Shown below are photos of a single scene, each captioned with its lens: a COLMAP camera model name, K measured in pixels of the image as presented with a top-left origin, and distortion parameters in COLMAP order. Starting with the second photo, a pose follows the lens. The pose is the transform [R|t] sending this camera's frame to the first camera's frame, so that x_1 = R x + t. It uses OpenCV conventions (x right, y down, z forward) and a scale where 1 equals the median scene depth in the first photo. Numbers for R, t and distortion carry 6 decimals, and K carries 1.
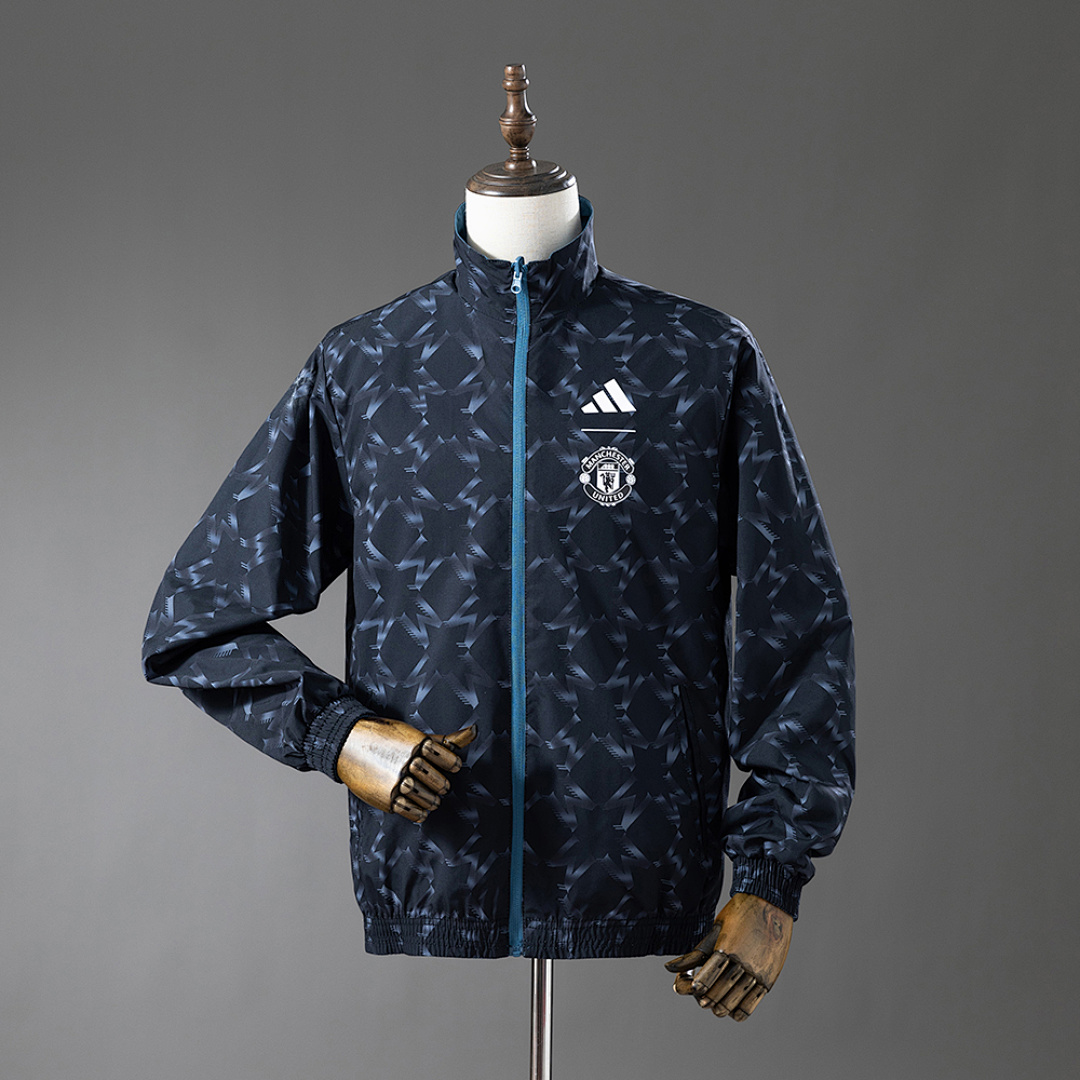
lens RADIAL K [[2084.5, 0, 540.7], [0, 2084.5, 541.3], [0, 0, 1]] dist [0.023126, 0.000000]
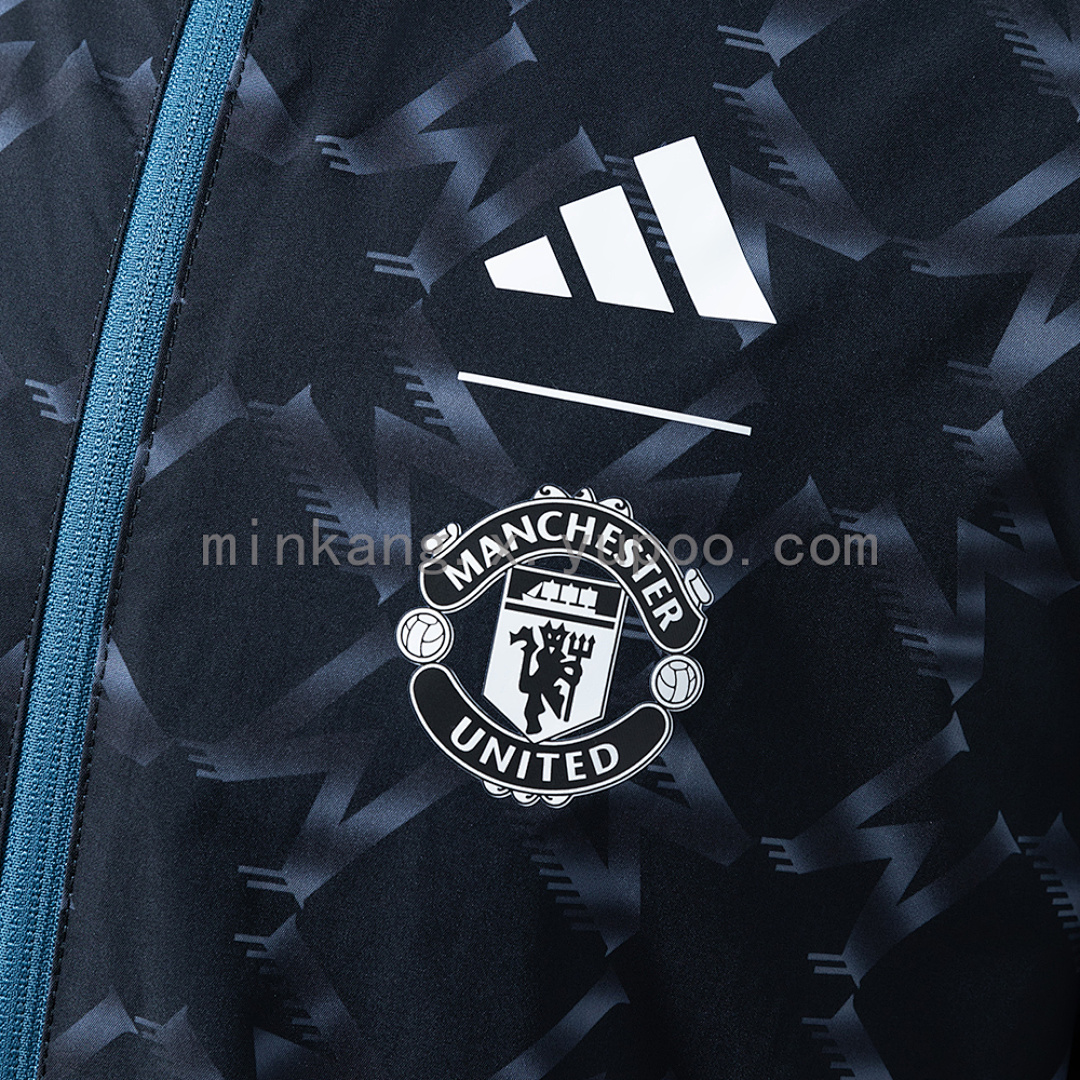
lens RADIAL K [[1247.5, 0, 536.8], [0, 1247.5, 535.2], [0, 0, 1]] dist [0.176729, 0.000000]
pose [[0.971724, 0.185521, -0.146066, 0.045208], [-0.177007, 0.981761, 0.069386, -0.048302], [0.156274, -0.041569, 0.986839, 0.889452]]
